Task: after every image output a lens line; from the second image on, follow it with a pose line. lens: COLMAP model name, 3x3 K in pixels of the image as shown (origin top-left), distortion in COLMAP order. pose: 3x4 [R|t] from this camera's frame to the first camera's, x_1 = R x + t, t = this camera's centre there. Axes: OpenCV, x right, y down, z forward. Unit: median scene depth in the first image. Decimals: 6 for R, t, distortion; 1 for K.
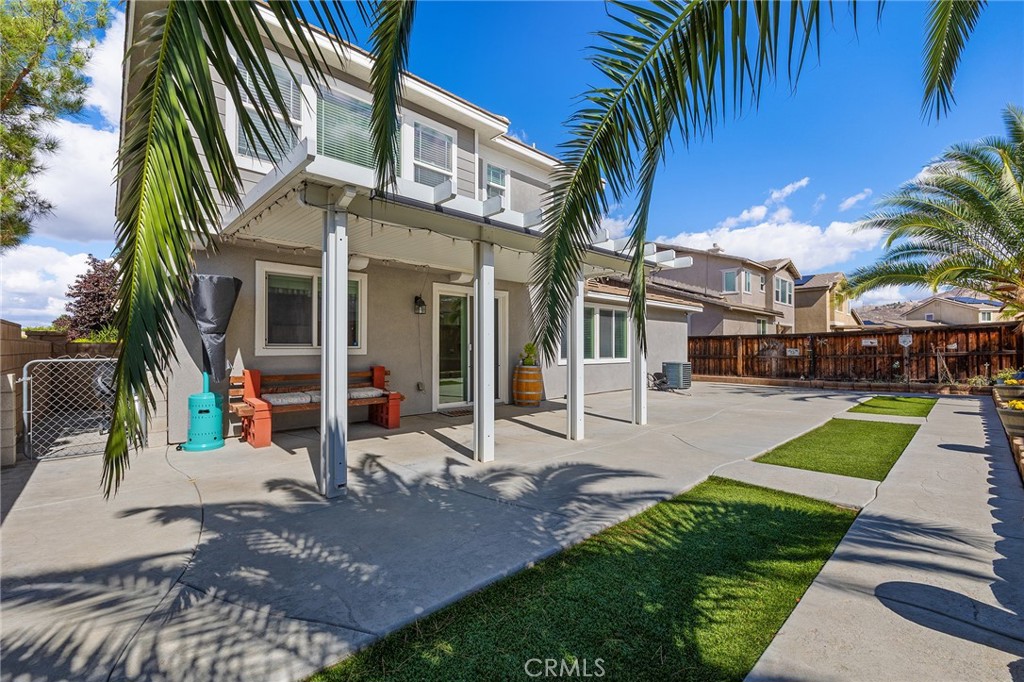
lens RADIAL K [[435.6, 0, 511.4], [0, 435.6, 346.2], [0, 0, 1]] dist [-0.000898, 0.000355]
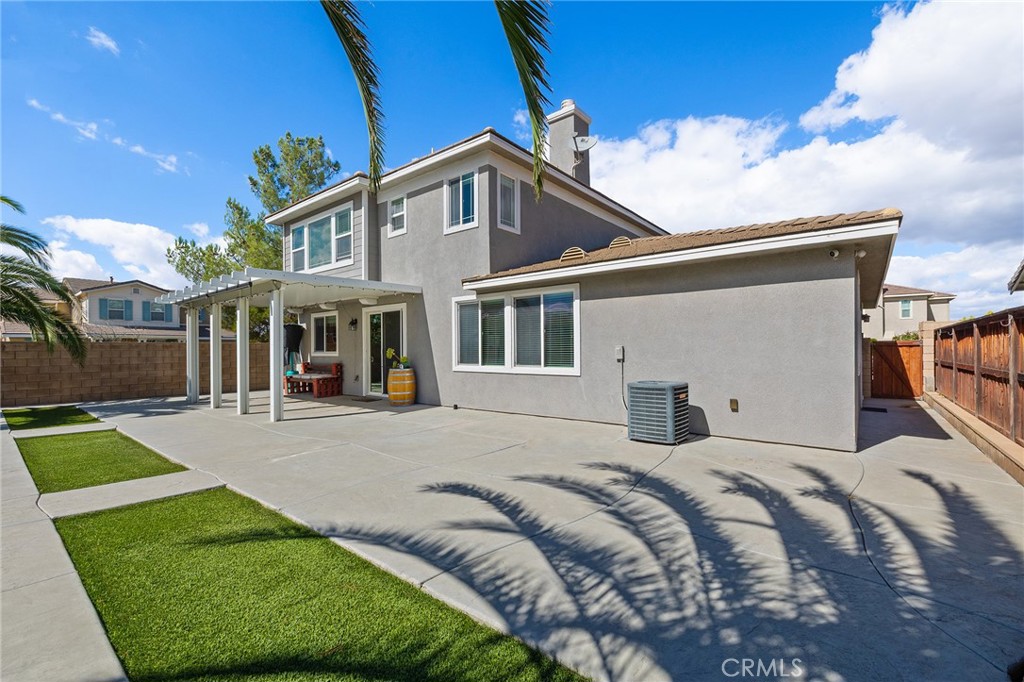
lens RADIAL K [[435.6, 0, 511.4], [0, 435.6, 346.2], [0, 0, 1]] dist [-0.000898, 0.000355]
pose [[0.133661, -0.007568, -0.990998, 2.355620], [0.014236, 0.999882, -0.005716, -0.002253], [0.990925, -0.013344, 0.133753, 2.289094]]
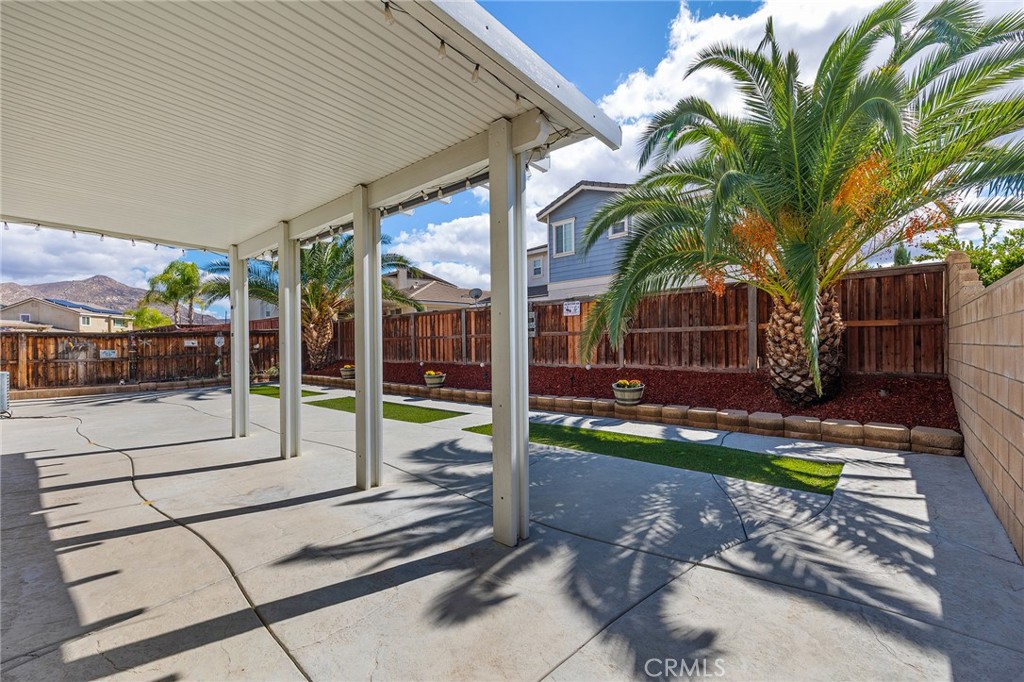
lens RADIAL K [[435.6, 0, 511.4], [0, 435.6, 346.2], [0, 0, 1]] dist [-0.000898, 0.000355]
pose [[-0.113289, 0.001579, 0.993561, -0.943891], [0.007071, 0.999975, -0.000783, 0.014441], [-0.993537, 0.006937, -0.113297, 0.905523]]
